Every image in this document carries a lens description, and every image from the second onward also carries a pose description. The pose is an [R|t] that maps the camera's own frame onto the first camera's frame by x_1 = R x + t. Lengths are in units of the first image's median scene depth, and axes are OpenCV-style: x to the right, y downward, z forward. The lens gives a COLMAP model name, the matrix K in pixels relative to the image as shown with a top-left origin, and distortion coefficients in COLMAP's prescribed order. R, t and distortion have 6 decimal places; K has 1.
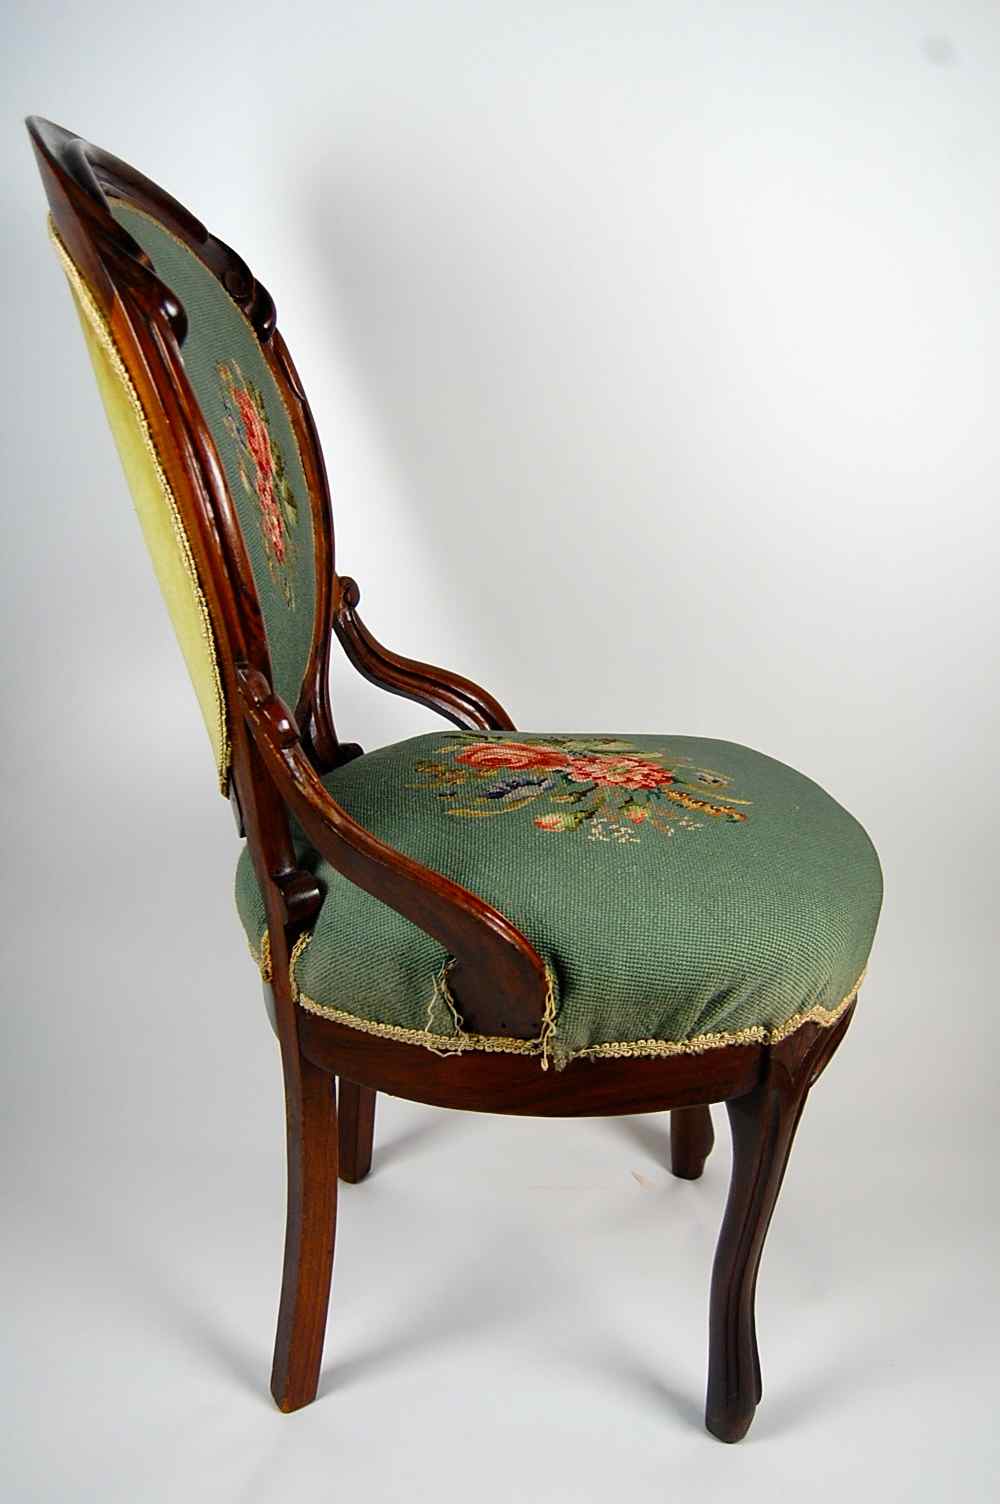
lens RADIAL K [[1420.8, 0, 498.7], [0, 1420.8, 753.9], [0, 0, 1]] dist [-0.076714, 0.000000]
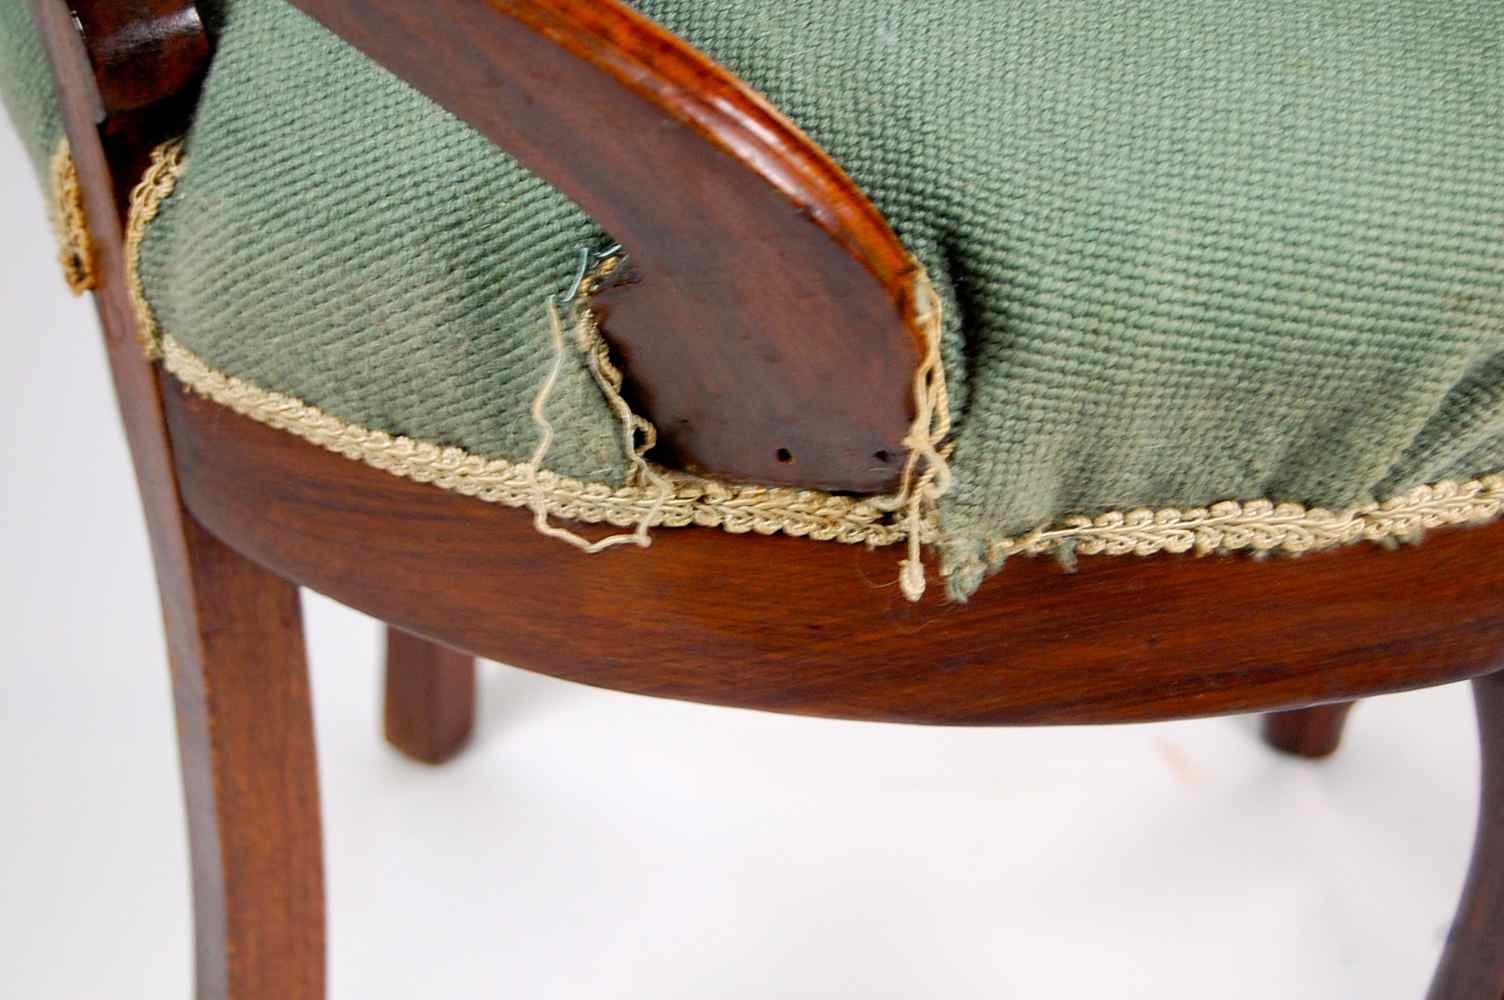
lens RADIAL K [[2937.1, 0, 754.2], [0, 2937.1, 502.7], [0, 0, 1]] dist [-0.039198, 0.000000]
pose [[0.999353, 0.005809, -0.035483, 0.020137], [0.003992, 0.962830, 0.270077, 0.027899], [0.035733, -0.270044, 0.962185, 0.376336]]
